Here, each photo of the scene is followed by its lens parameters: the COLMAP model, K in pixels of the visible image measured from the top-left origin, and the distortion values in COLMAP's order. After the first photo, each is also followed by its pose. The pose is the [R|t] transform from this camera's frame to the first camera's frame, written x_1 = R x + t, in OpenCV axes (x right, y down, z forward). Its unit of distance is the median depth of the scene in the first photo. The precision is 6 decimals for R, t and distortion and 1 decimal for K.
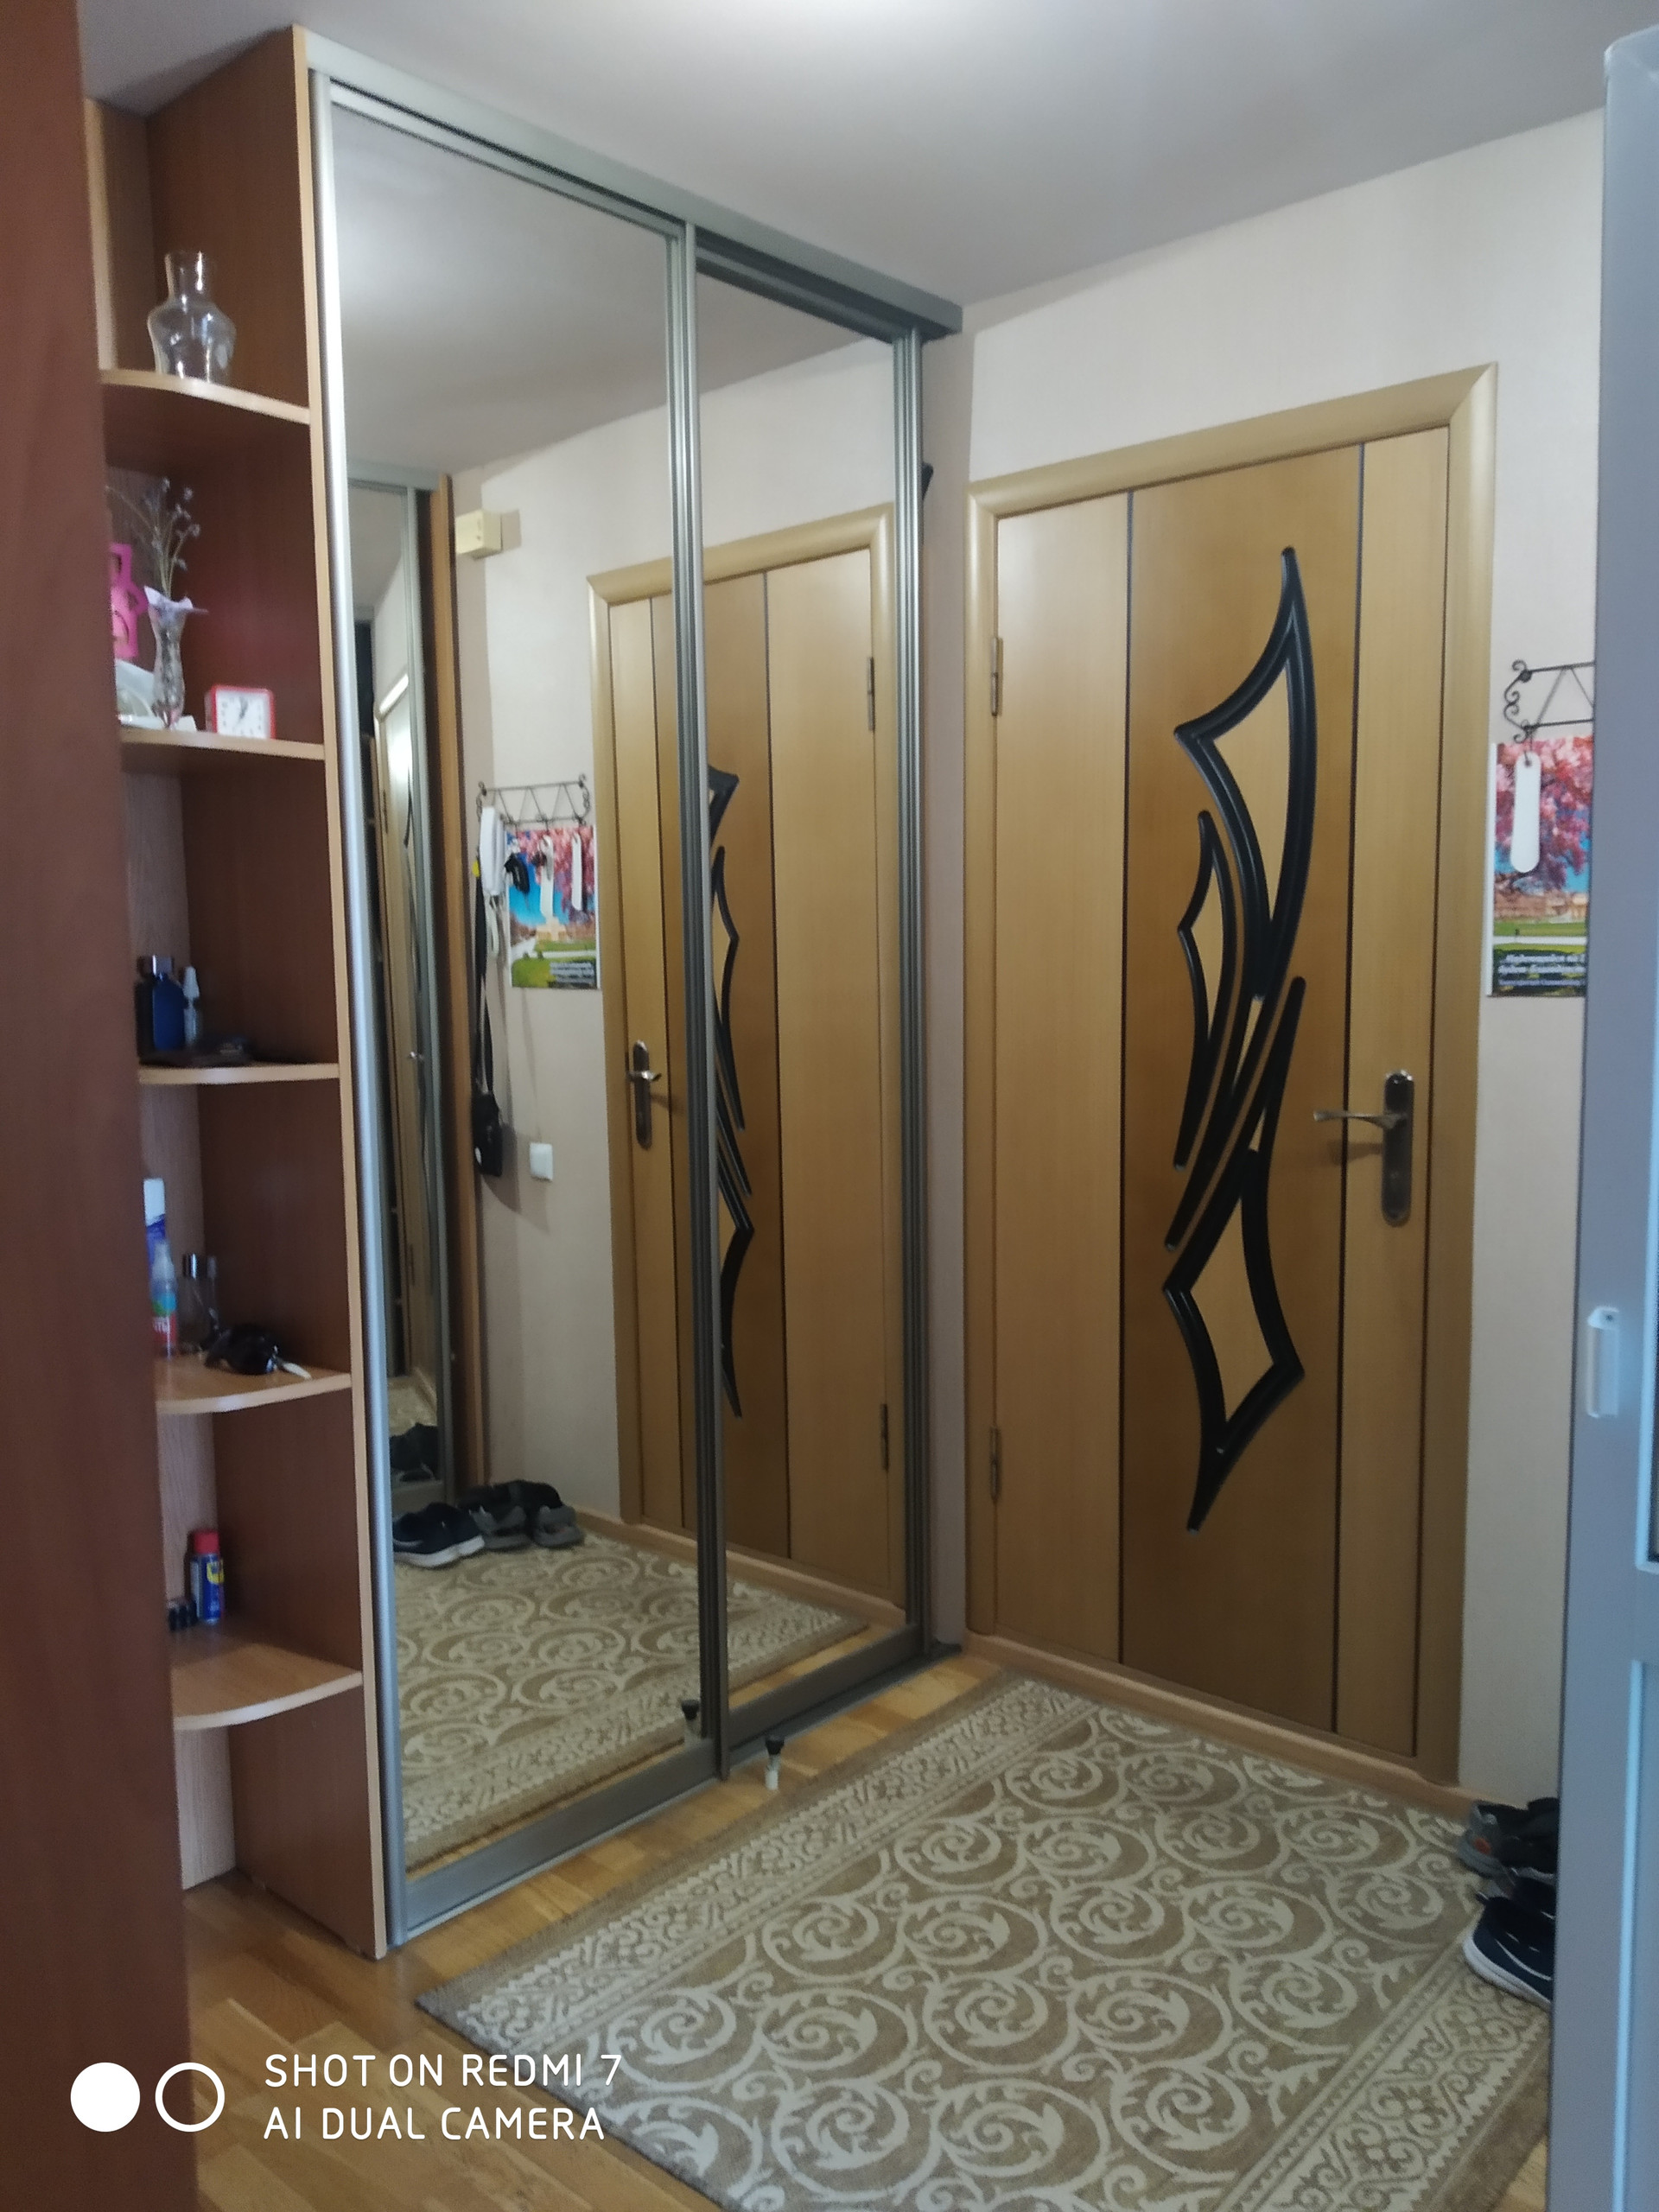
lens RADIAL K [[1732.4, 0, 814.2], [0, 1732.4, 1095.6], [0, 0, 1]] dist [0.050721, -0.009897]
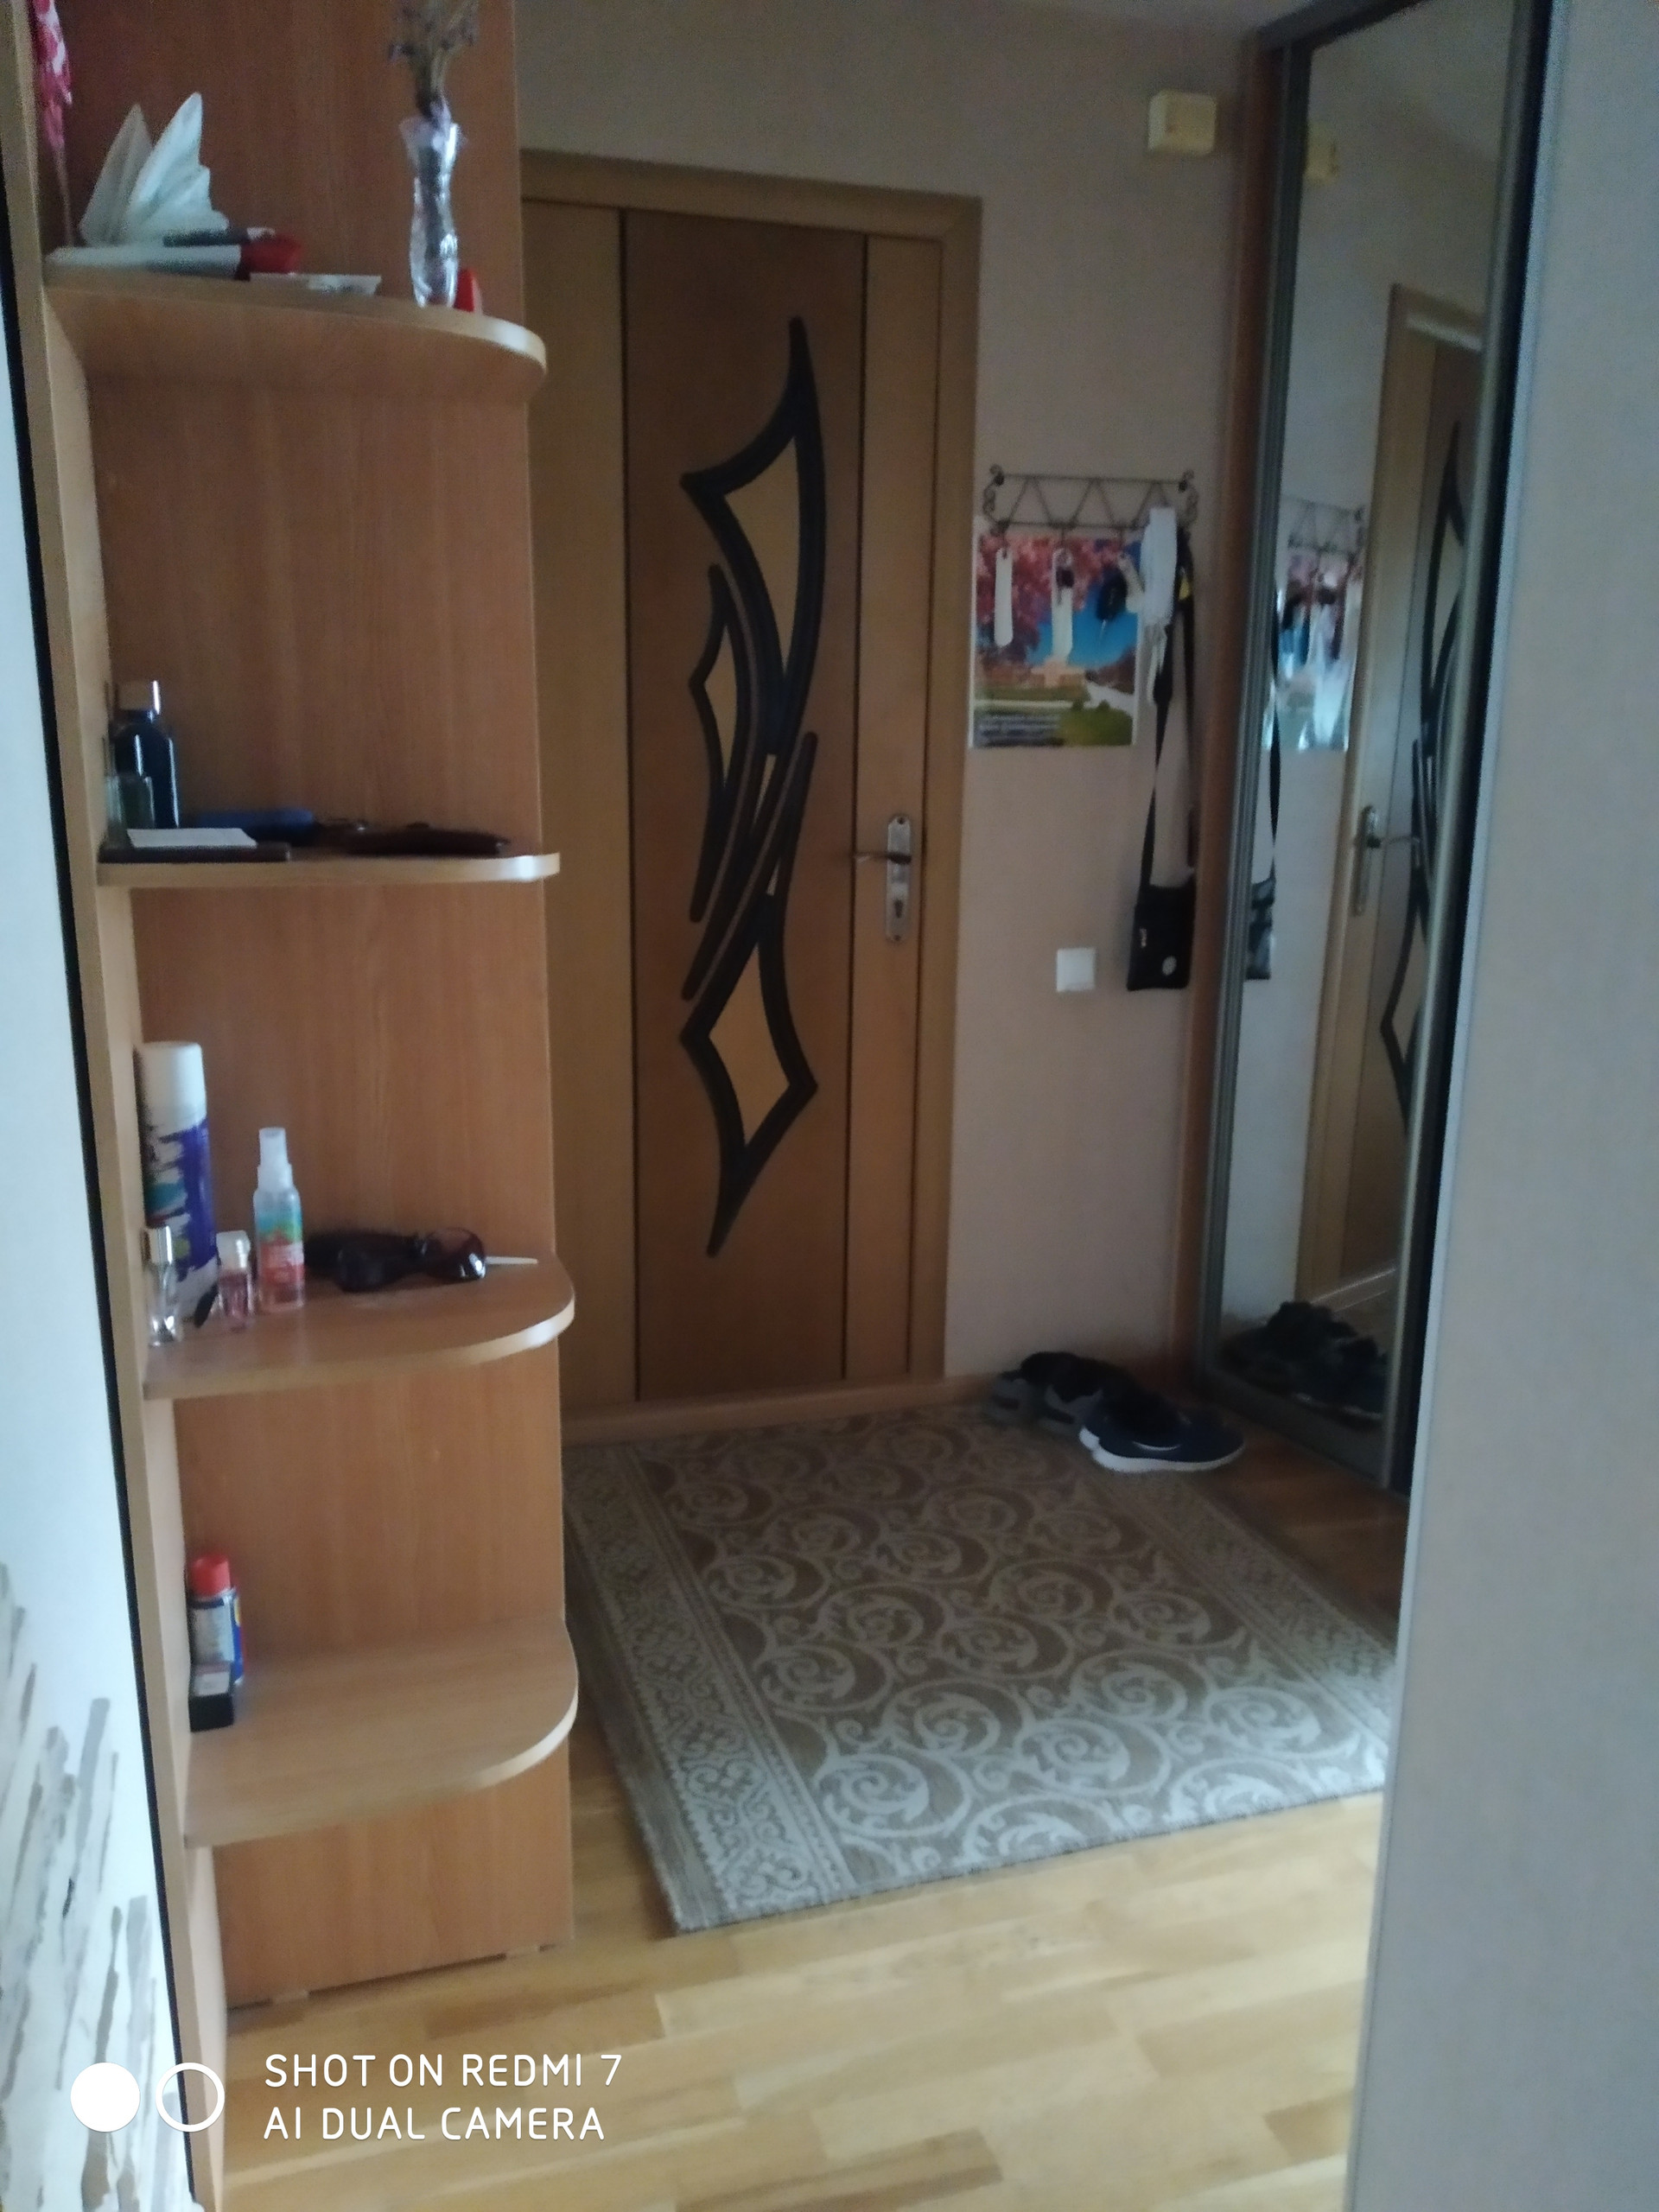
lens RADIAL K [[1732.4, 0, 807.3], [0, 1732.4, 1115.1], [0, 0, 1]] dist [0.050721, -0.009897]
pose [[0.524551, -0.178402, 0.832477, -0.748175], [0.061908, 0.983203, 0.171695, -0.021162], [-0.849125, -0.038526, 0.526785, 0.450175]]
